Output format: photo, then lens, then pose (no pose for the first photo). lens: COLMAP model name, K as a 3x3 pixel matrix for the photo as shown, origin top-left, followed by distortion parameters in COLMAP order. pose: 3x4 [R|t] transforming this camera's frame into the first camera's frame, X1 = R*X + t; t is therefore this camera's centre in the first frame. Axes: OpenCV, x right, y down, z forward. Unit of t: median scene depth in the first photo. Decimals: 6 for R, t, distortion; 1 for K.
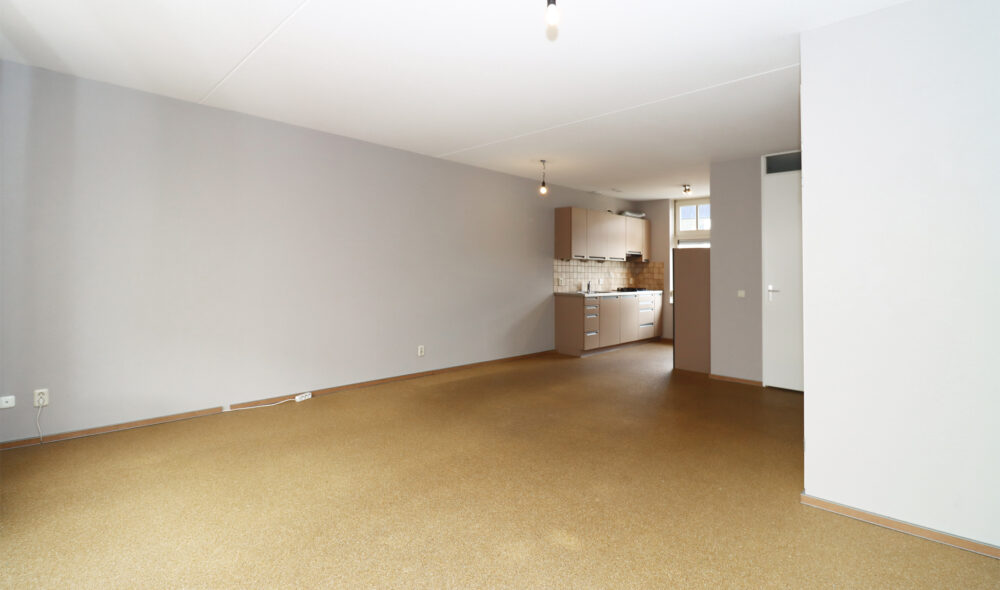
lens RADIAL K [[468.9, 0, 505.8], [0, 468.9, 259.6], [0, 0, 1]] dist [-0.000328, 0.000000]
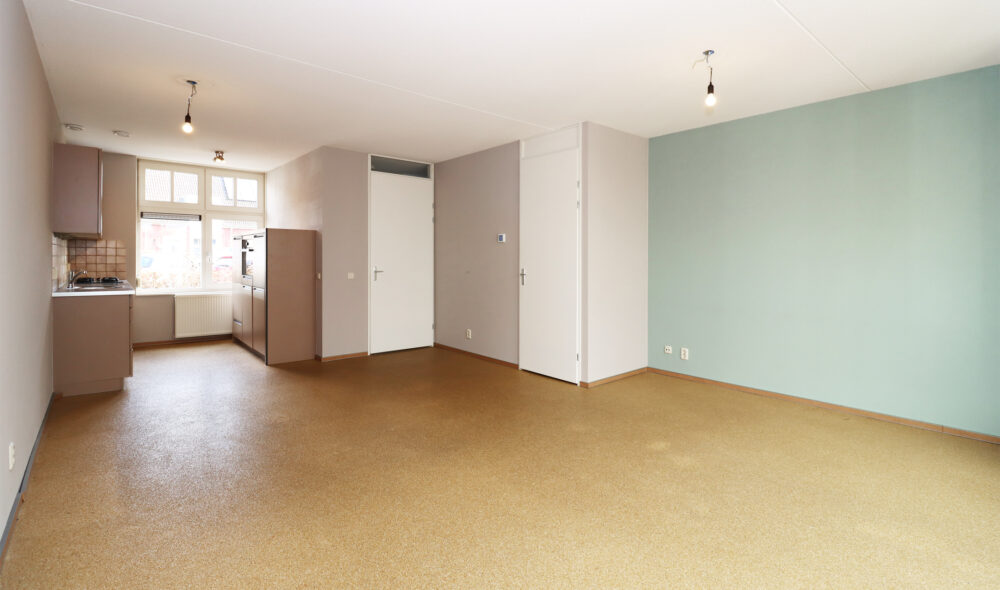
lens RADIAL K [[468.9, 0, 505.8], [0, 468.9, 259.6], [0, 0, 1]] dist [-0.000328, 0.000000]
pose [[0.084299, -0.014687, 0.996332, -0.355436], [-0.034553, 0.999247, 0.017654, 0.001711], [-0.995841, -0.035914, 0.083728, 0.357747]]
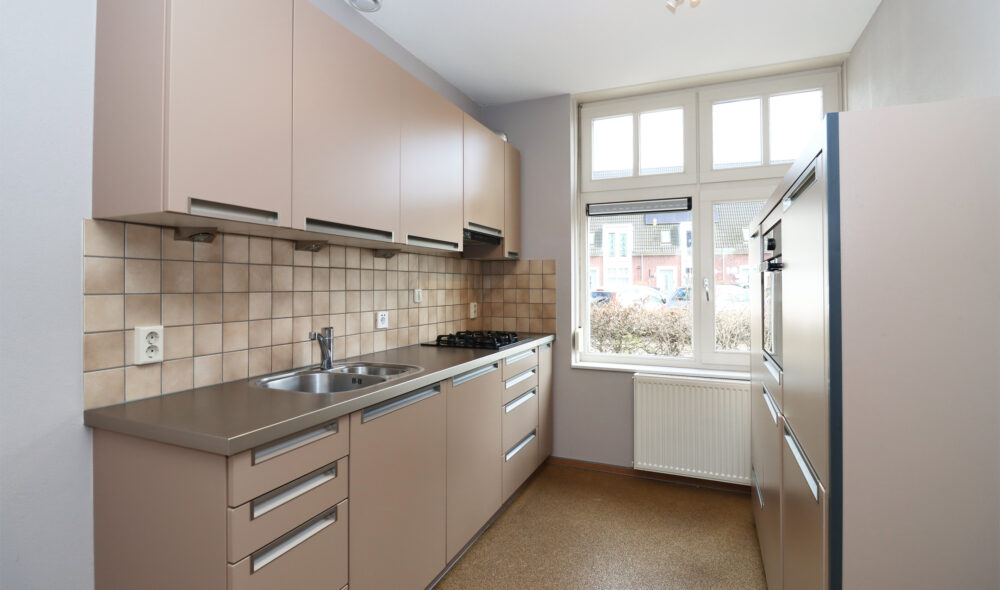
lens RADIAL K [[490.4, 0, 500.6], [0, 490.4, 276.2], [0, 0, 1]] dist [-0.000910, -0.000052]
pose [[0.932984, -0.004520, 0.359889, 0.156567], [0.000594, 0.999939, 0.011020, 0.015087], [-0.359917, -0.010068, 0.932930, 0.664960]]
